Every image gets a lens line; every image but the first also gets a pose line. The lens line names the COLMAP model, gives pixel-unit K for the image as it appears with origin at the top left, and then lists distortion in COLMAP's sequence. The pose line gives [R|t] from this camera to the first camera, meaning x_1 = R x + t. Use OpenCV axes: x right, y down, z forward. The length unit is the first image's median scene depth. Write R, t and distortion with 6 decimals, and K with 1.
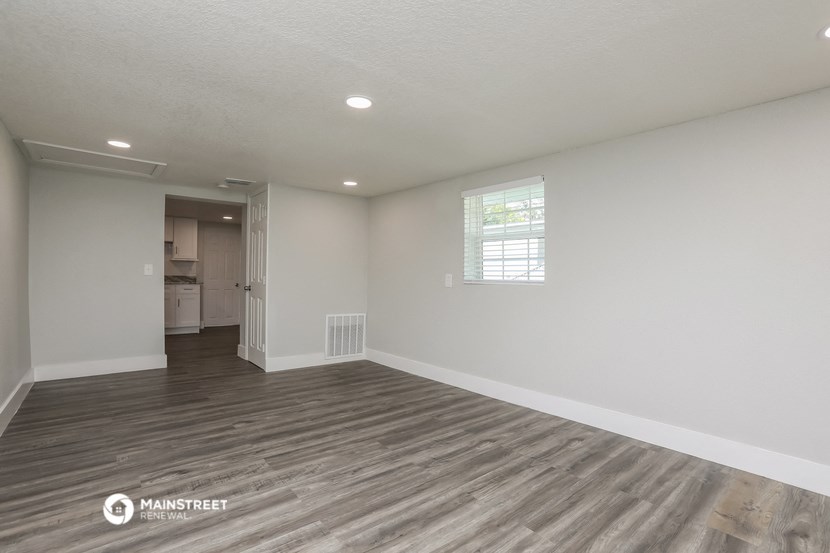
lens RADIAL K [[390.0, 0, 421.3], [0, 390.0, 275.8], [0, 0, 1]] dist [-0.003688, 0.001975]
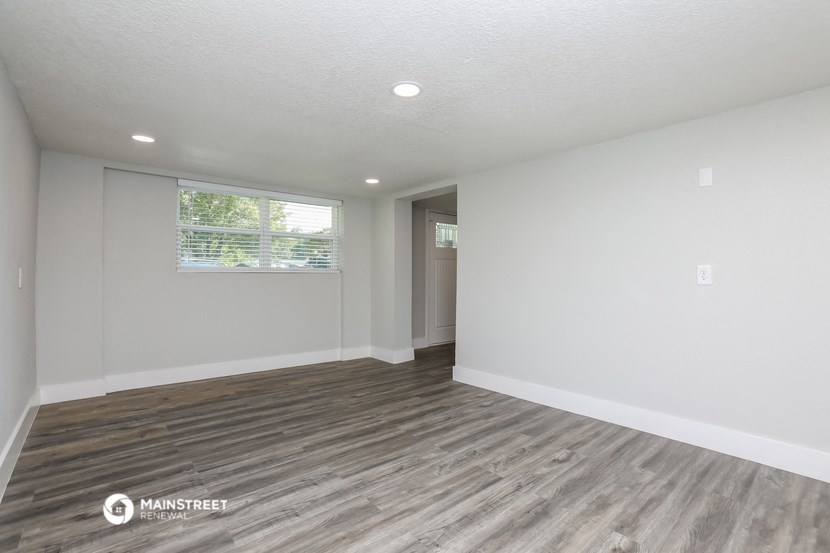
lens RADIAL K [[390.0, 0, 416.8], [0, 390.0, 276.2], [0, 0, 1]] dist [-0.003688, 0.001975]
pose [[-0.999837, -0.016839, -0.006568, -0.196948], [-0.016825, 0.999856, -0.002201, -0.004431], [0.006604, -0.002090, -0.999976, 2.031067]]
